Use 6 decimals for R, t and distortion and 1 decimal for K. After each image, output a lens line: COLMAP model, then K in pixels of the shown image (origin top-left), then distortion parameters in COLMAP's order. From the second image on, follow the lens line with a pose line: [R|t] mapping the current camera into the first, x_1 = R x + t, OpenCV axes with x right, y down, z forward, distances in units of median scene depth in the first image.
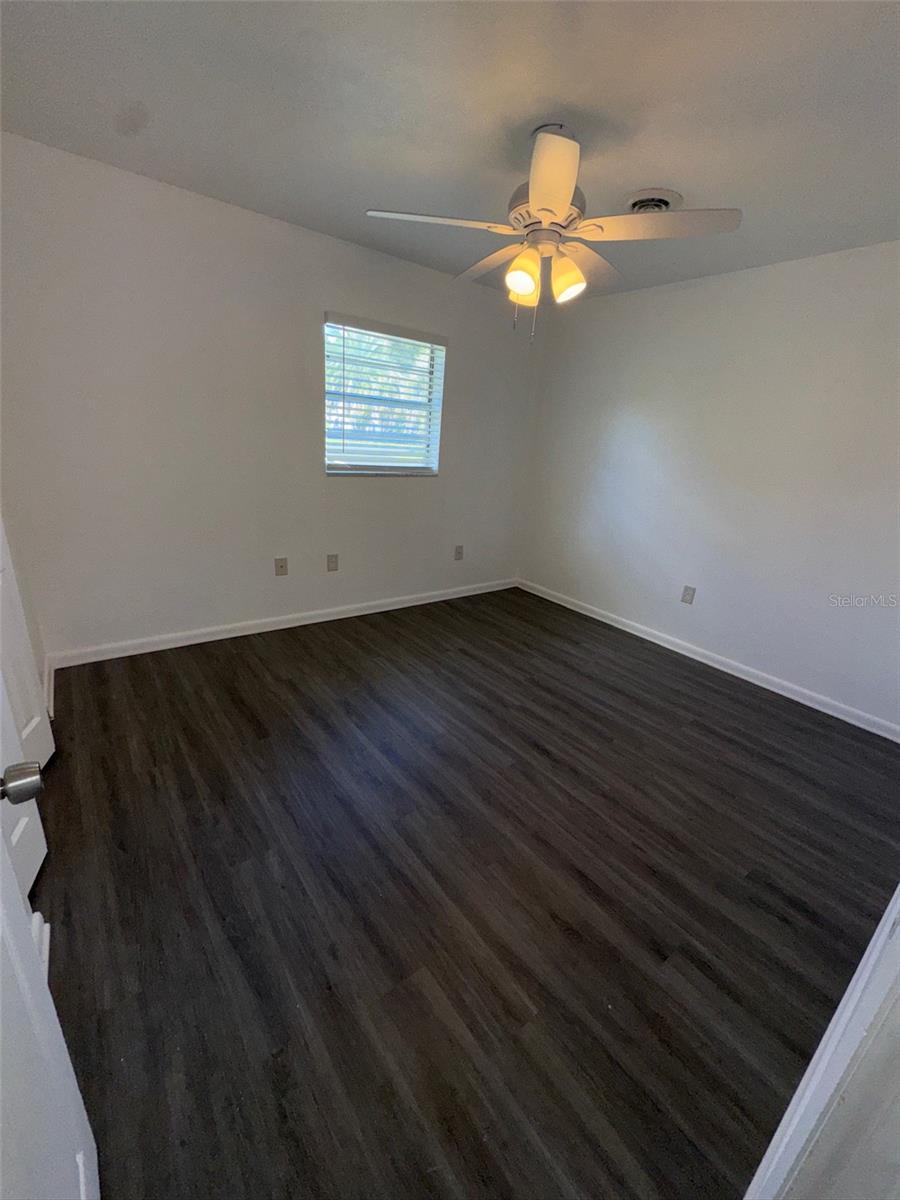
lens RADIAL K [[482.1, 0, 456.3], [0, 482.1, 600.3], [0, 0, 1]] dist [-0.002954, -0.000136]
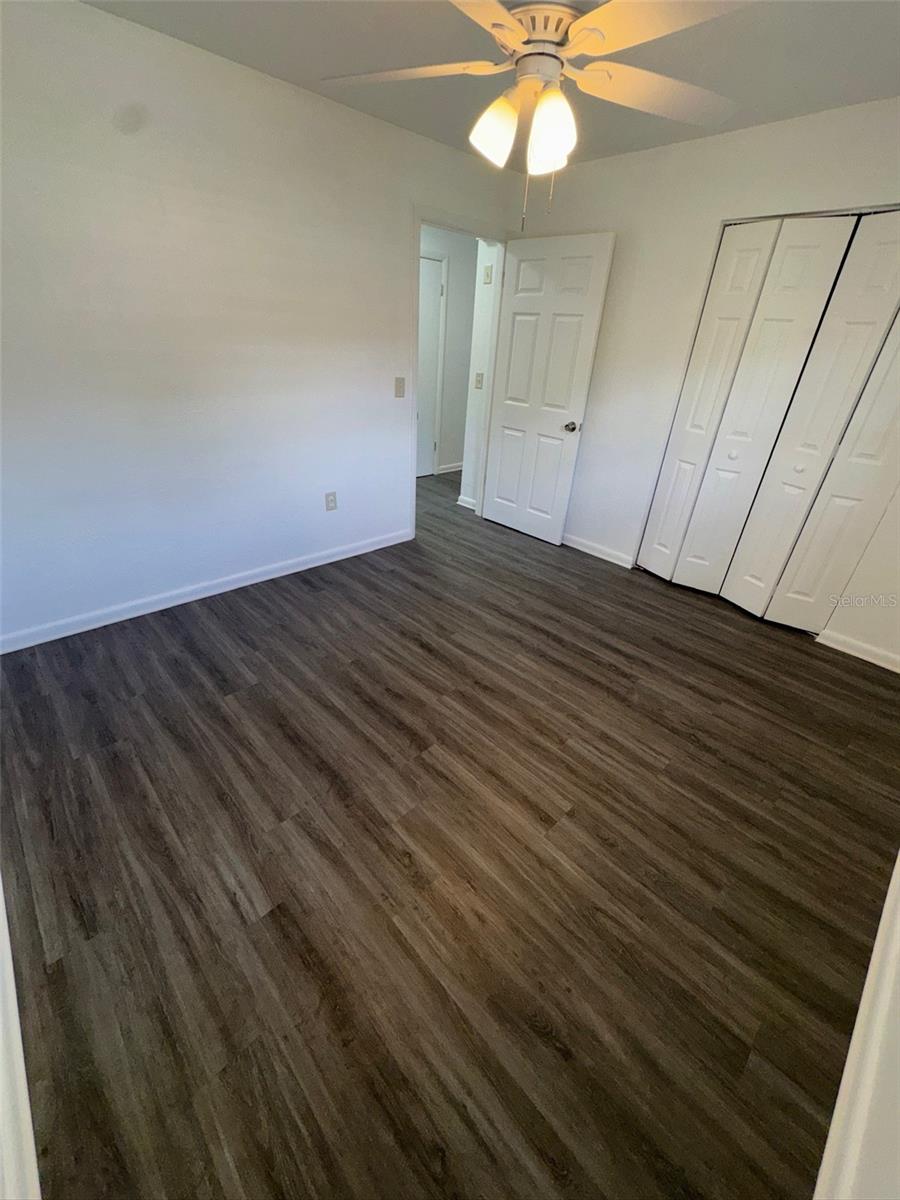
lens RADIAL K [[482.1, 0, 456.3], [0, 482.1, 600.3], [0, 0, 1]] dist [-0.002954, -0.000136]
pose [[-0.986126, -0.067700, -0.151567, 0.263450], [-0.158219, 0.659580, 0.734793, -0.543593], [0.050225, 0.748580, -0.661140, 1.528832]]
